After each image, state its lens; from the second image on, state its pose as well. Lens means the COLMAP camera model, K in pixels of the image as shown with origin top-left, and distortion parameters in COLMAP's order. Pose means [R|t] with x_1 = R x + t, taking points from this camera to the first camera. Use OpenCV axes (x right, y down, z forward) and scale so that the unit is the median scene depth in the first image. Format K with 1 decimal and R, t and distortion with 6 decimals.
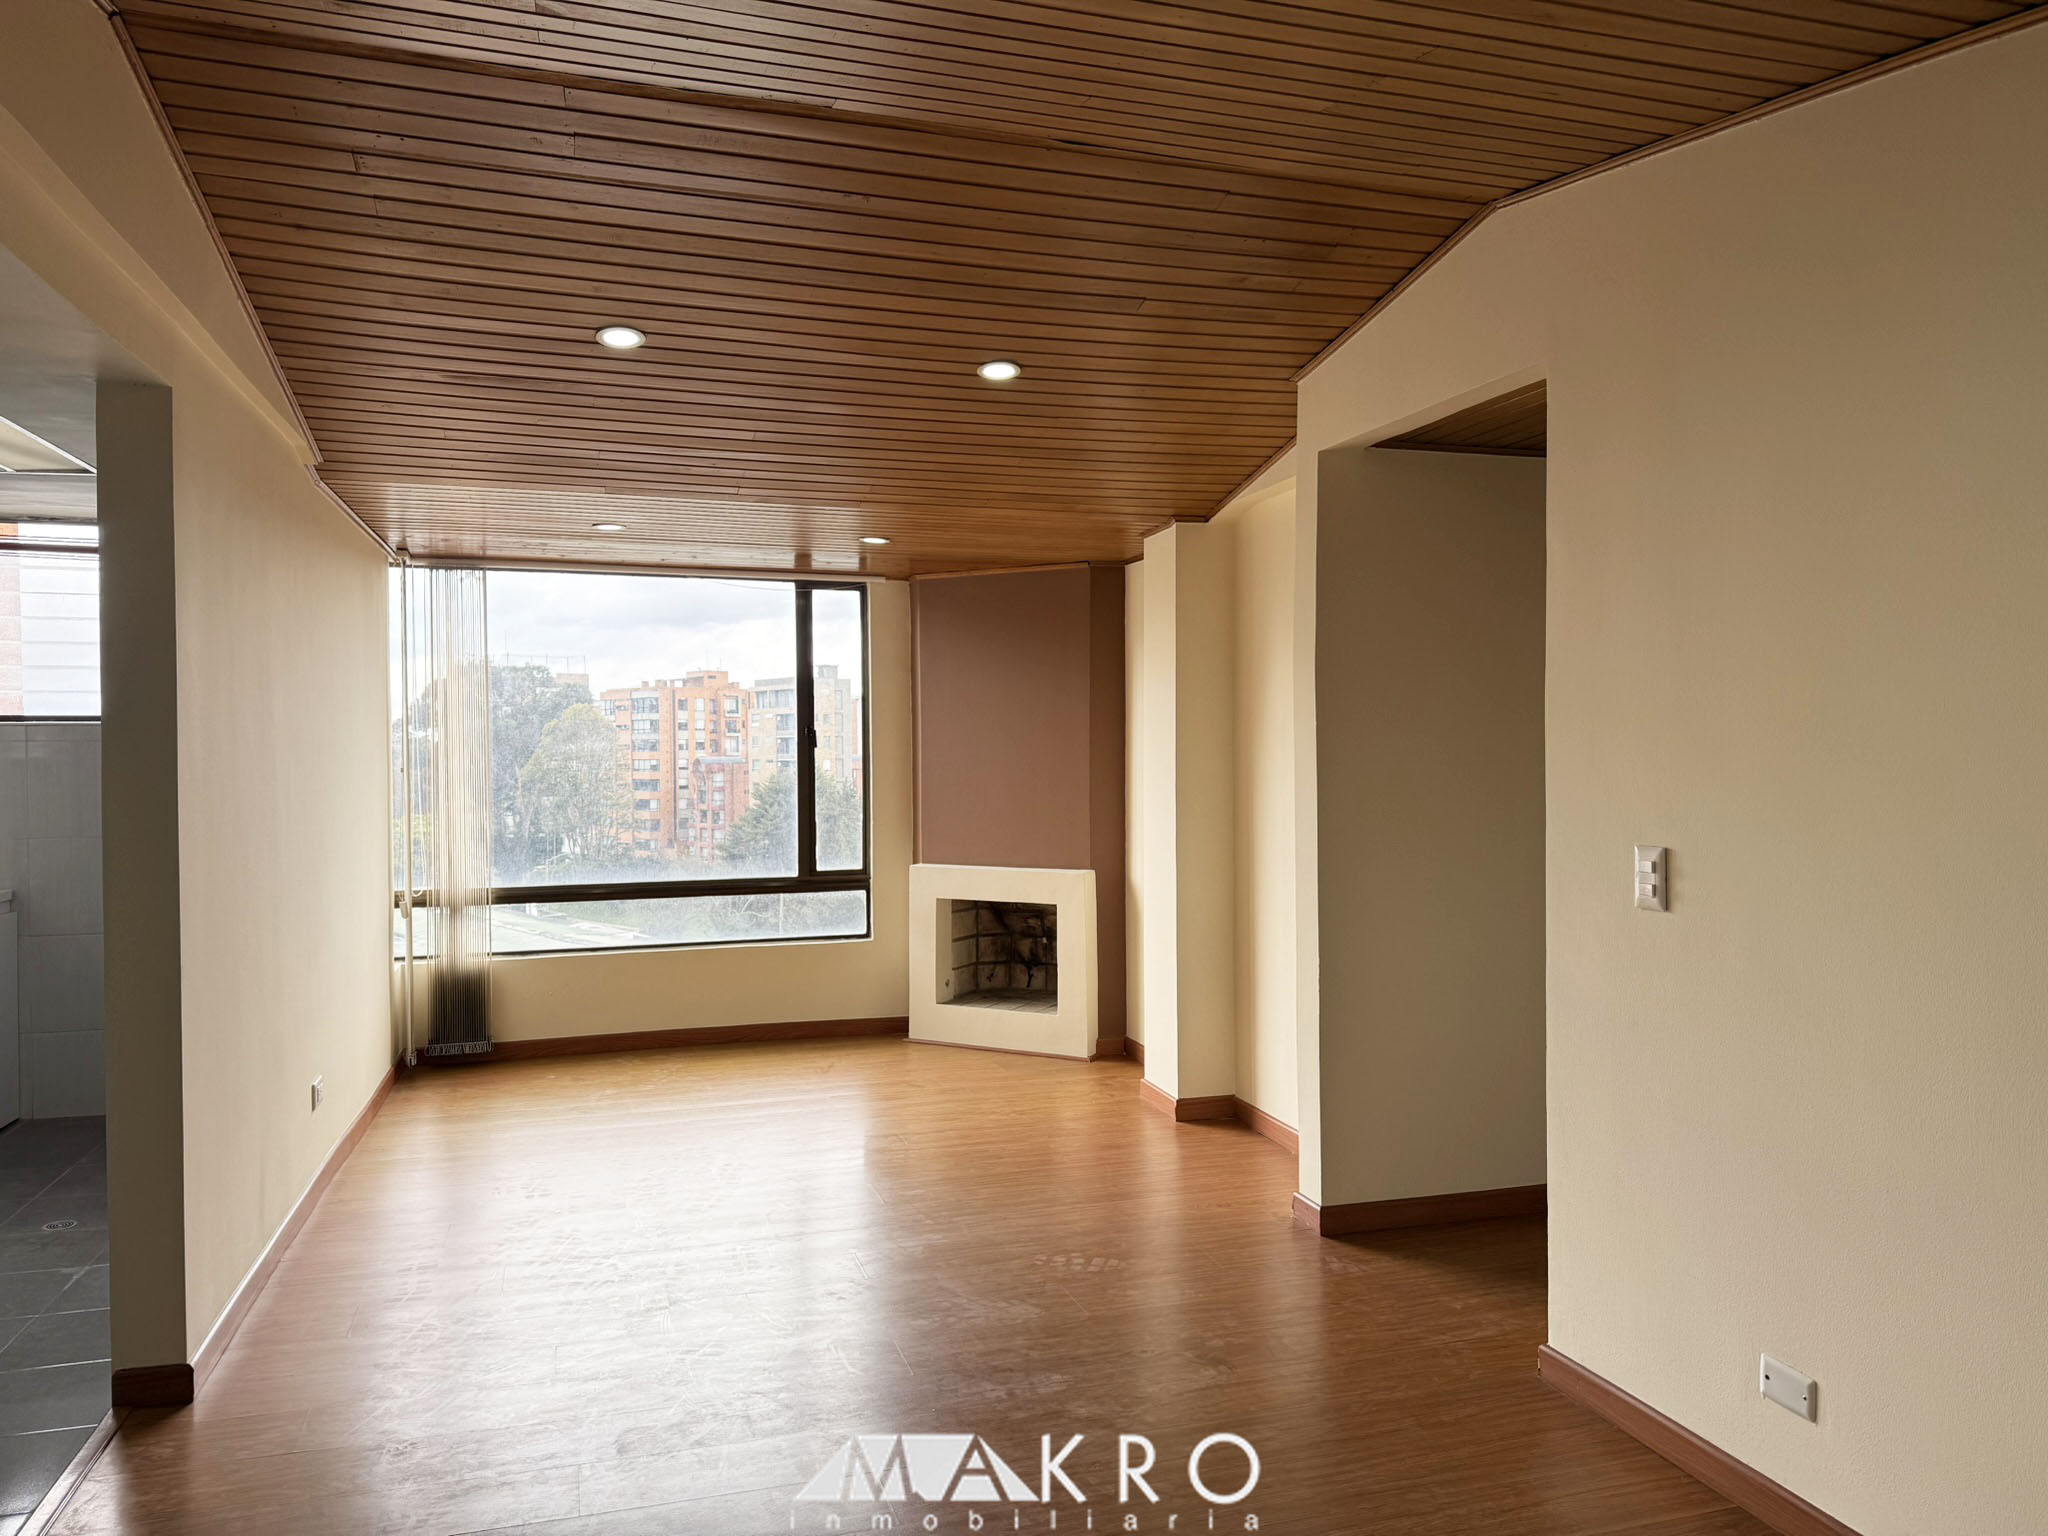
lens RADIAL K [[1437.0, 0, 1021.0], [0, 1437.0, 776.6], [0, 0, 1]] dist [0.143370, -0.200382]
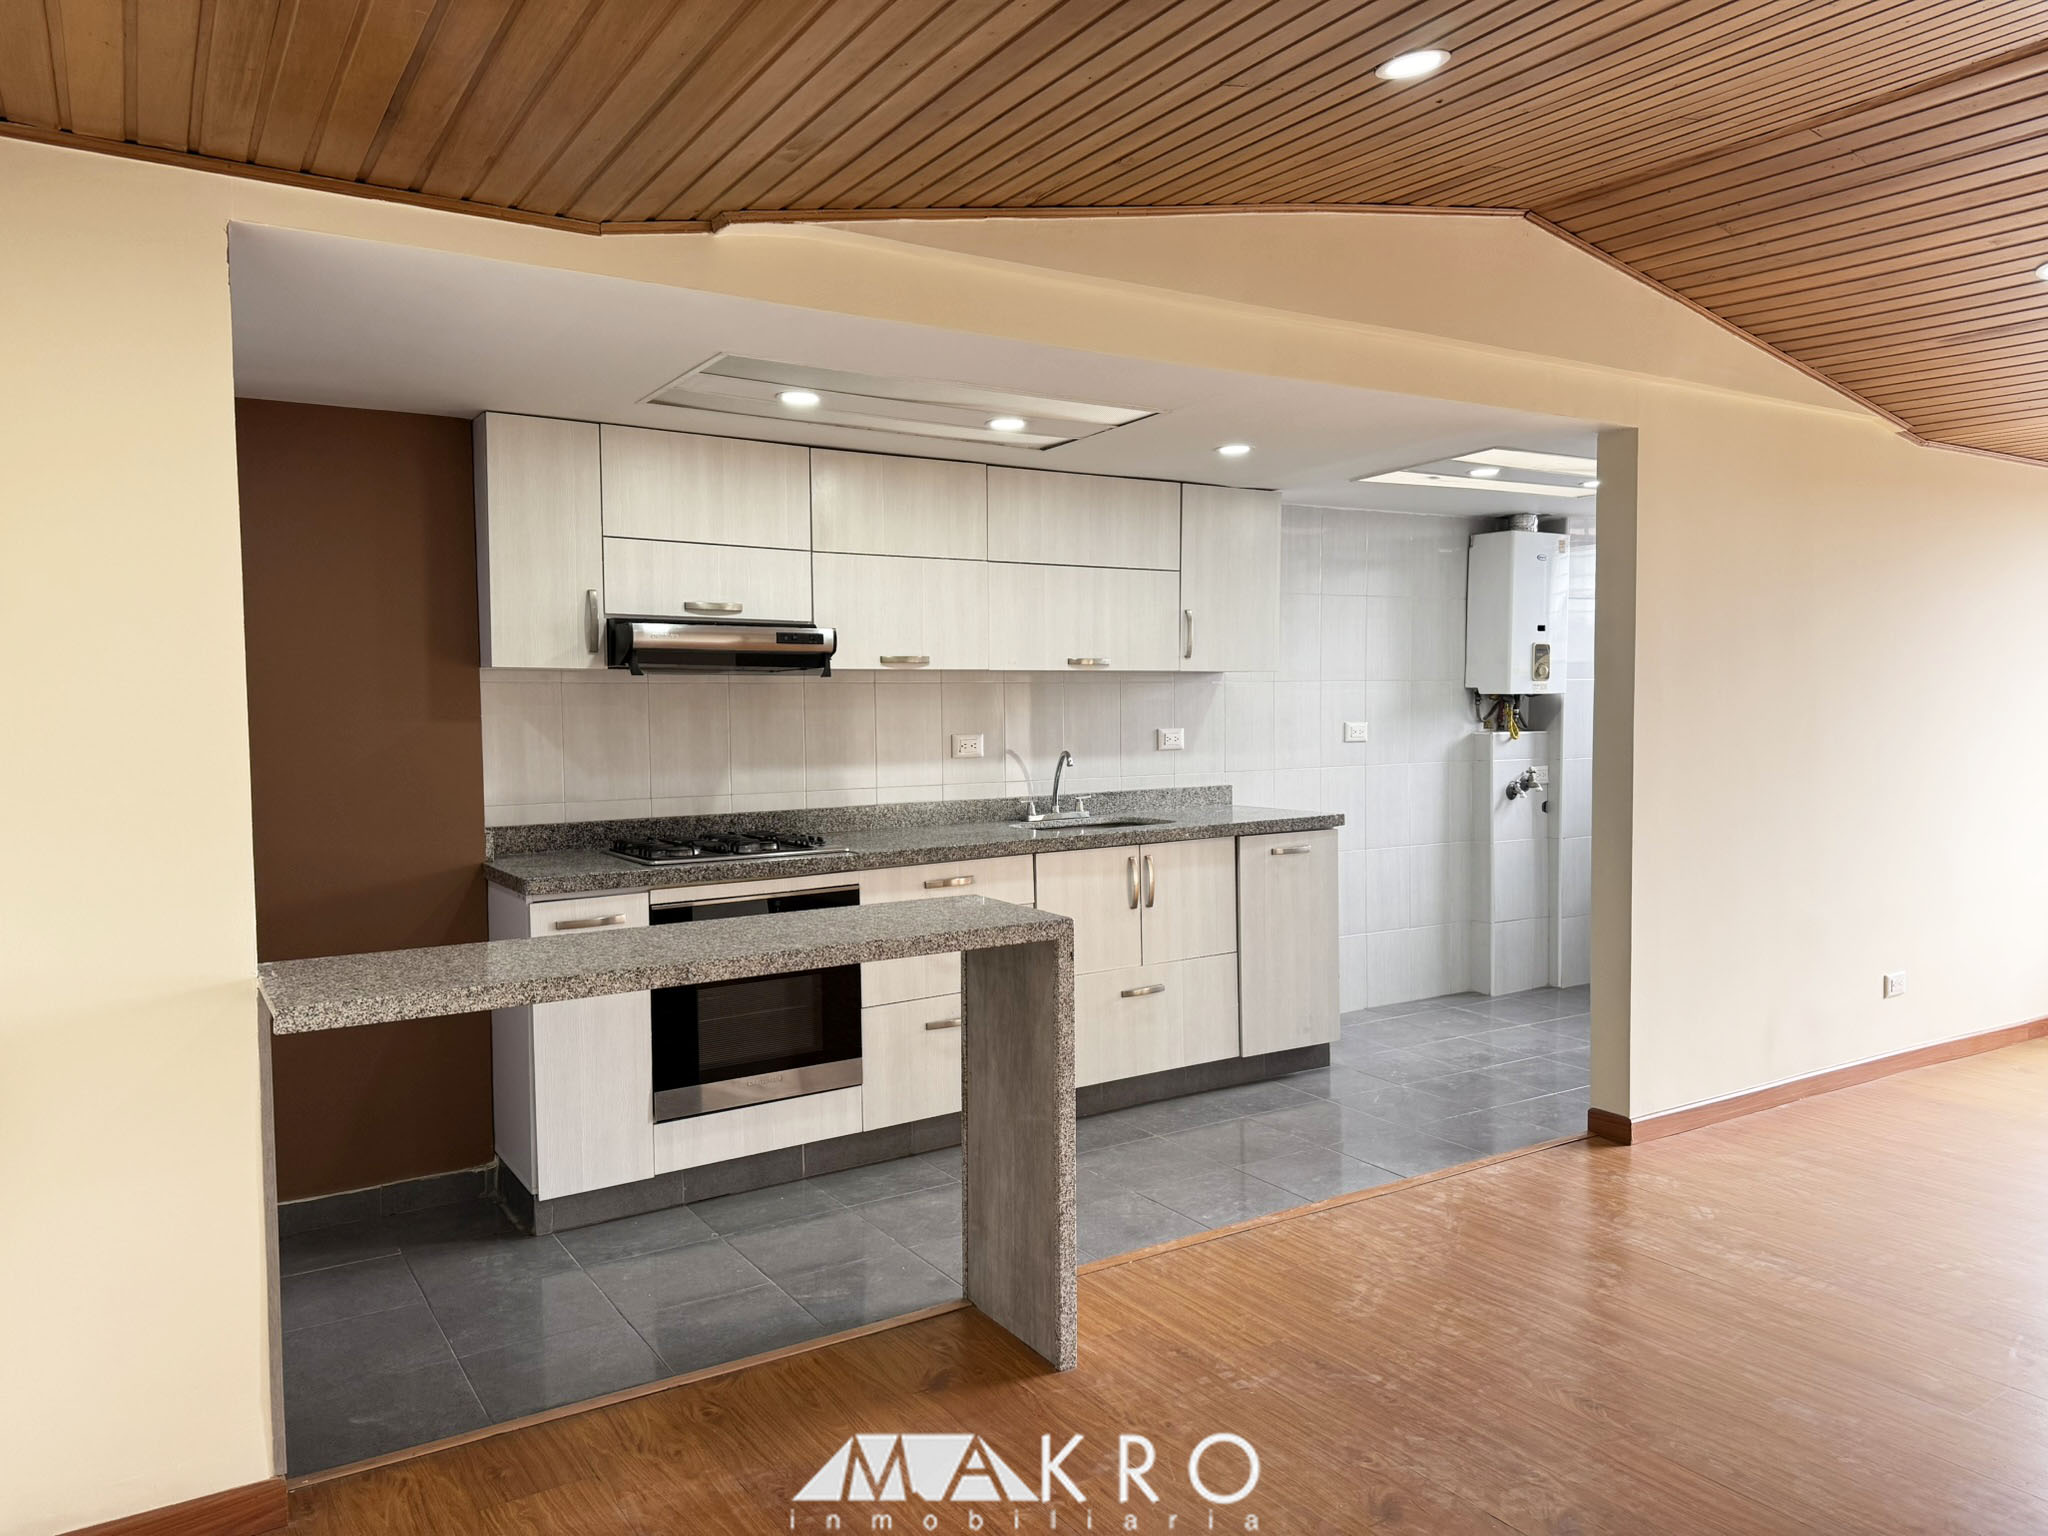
lens RADIAL K [[1434.3, 0, 1019.7], [0, 1434.3, 771.4], [0, 0, 1]] dist [0.158573, -0.277137]
pose [[0.269857, 0.052308, -0.961479, 0.297103], [-0.010950, 0.998626, 0.051255, -0.000611], [0.962838, -0.003304, 0.270059, 0.024542]]
